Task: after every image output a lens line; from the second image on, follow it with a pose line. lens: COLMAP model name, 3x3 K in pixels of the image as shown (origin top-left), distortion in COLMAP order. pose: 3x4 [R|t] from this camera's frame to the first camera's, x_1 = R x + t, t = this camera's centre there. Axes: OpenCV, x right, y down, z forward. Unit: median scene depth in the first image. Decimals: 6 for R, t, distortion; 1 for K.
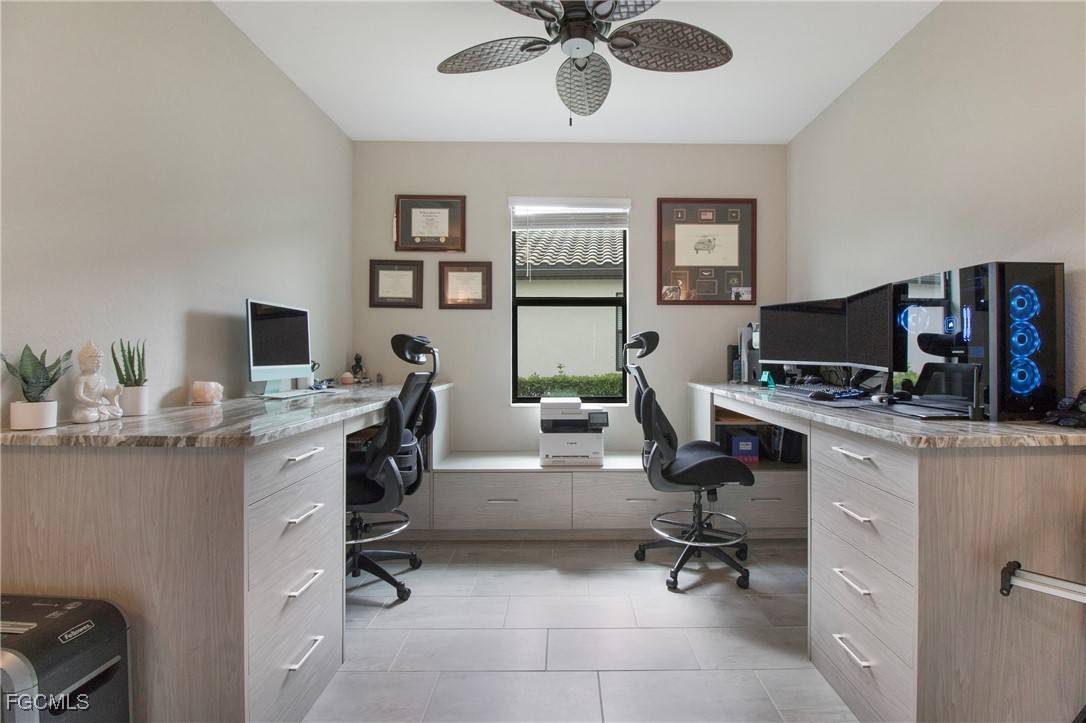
lens RADIAL K [[511.4, 0, 543.0], [0, 511.4, 361.5], [0, 0, 1]] dist [-0.021500, -0.000182]
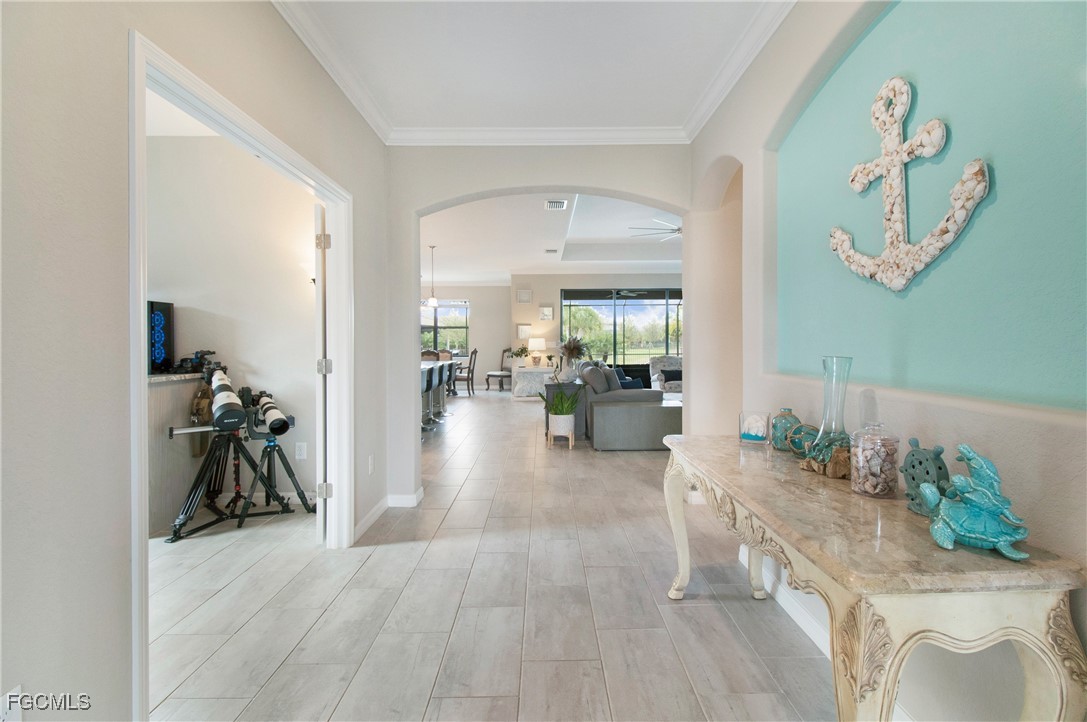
lens RADIAL K [[511.9, 0, 543.5], [0, 511.9, 361.0], [0, 0, 1]] dist [-0.021500, -0.000182]
pose [[0.007906, -0.022900, 0.999707, -1.313040], [-0.008185, 0.999703, 0.022965, -0.002226], [-0.999935, -0.008364, 0.007716, -0.737913]]
